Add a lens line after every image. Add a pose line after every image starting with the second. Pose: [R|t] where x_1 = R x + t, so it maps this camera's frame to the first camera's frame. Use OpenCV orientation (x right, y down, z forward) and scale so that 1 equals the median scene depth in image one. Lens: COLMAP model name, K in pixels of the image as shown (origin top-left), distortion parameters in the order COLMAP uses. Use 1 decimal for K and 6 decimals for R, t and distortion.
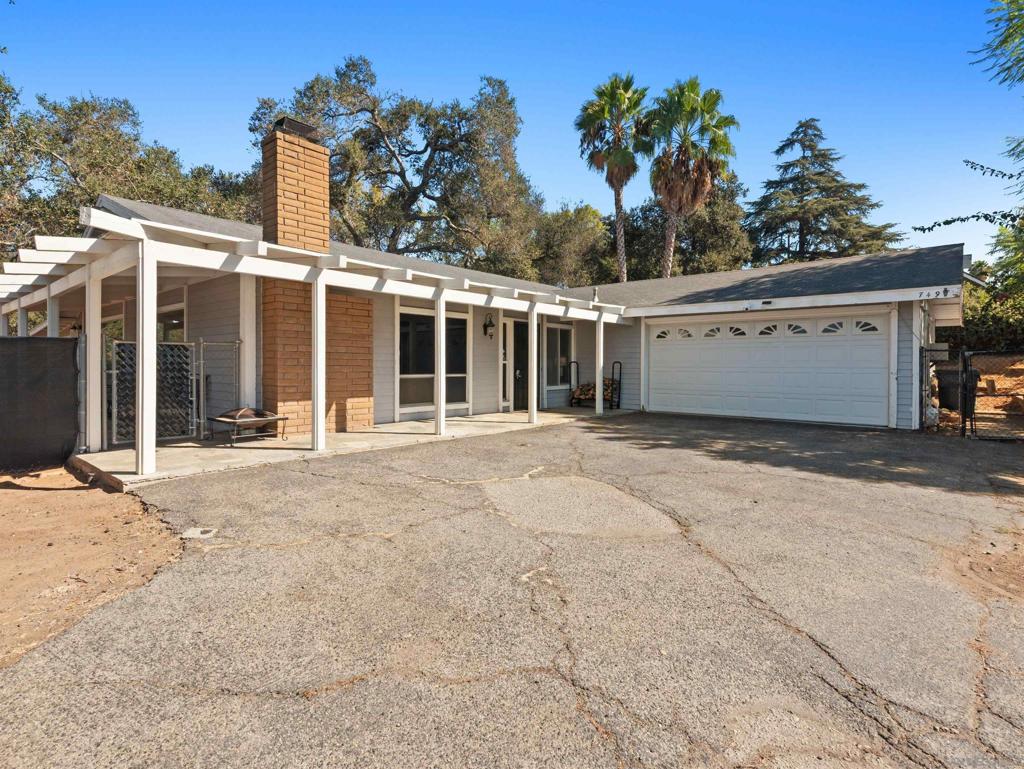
lens RADIAL K [[516.4, 0, 512.3], [0, 516.4, 371.8], [0, 0, 1]] dist [0.011698, -0.000457]
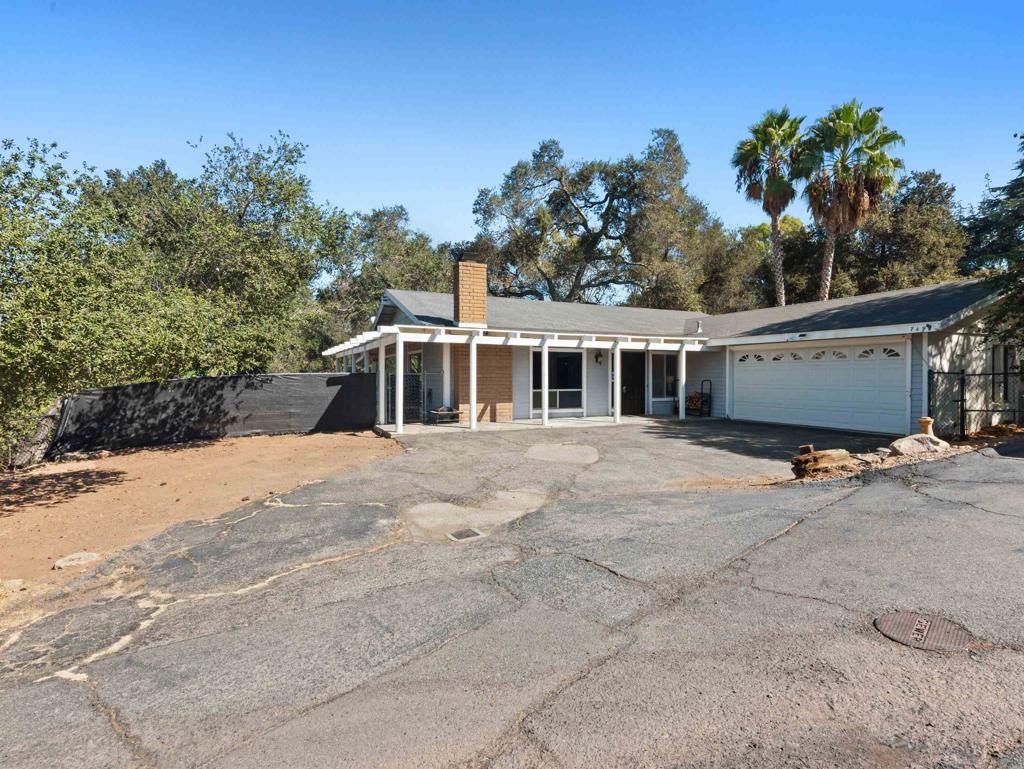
lens RADIAL K [[494.3, 0, 512.0], [0, 494.3, 384.5], [0, 0, 1]] dist [0.008530, -0.000464]
pose [[0.910686, 0.003287, -0.413086, 0.148803], [-0.002471, 0.999994, 0.002509, -0.005708], [0.413091, -0.001264, 0.910689, -0.179881]]
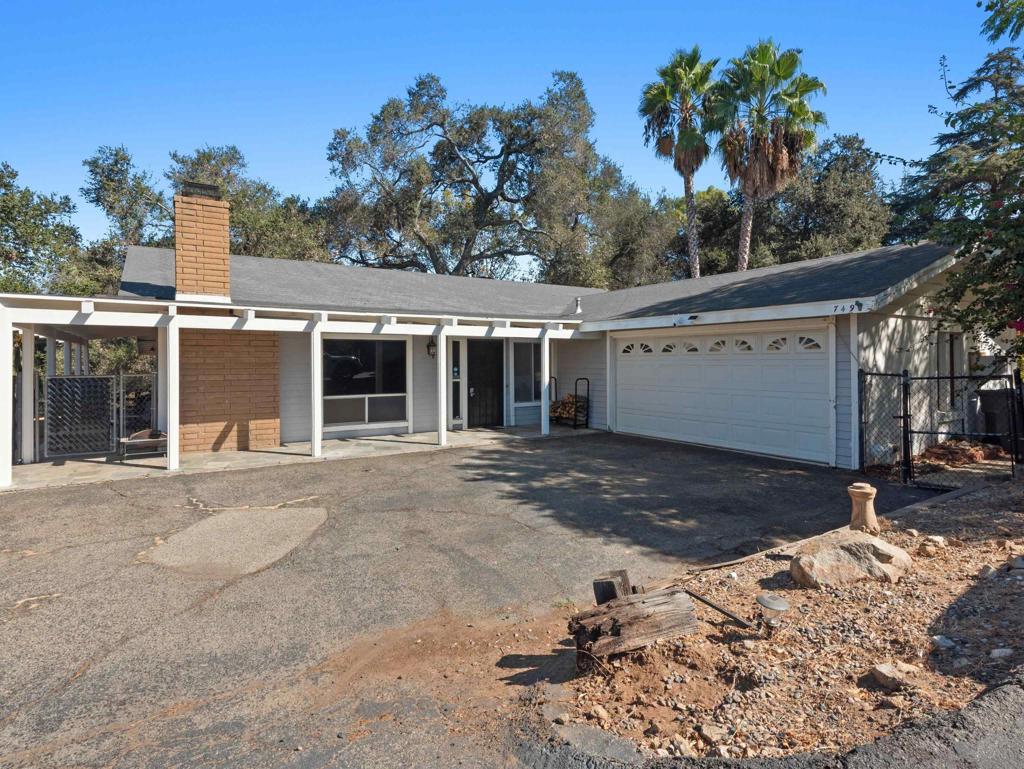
lens RADIAL K [[544.4, 0, 512.7], [0, 544.4, 363.9], [0, 0, 1]] dist [0.012494, 0.000629]
pose [[0.959455, -0.007611, -0.281758, 0.197979], [0.004786, 0.999931, -0.010712, -0.019594], [0.281820, 0.008929, 0.959426, 0.007095]]
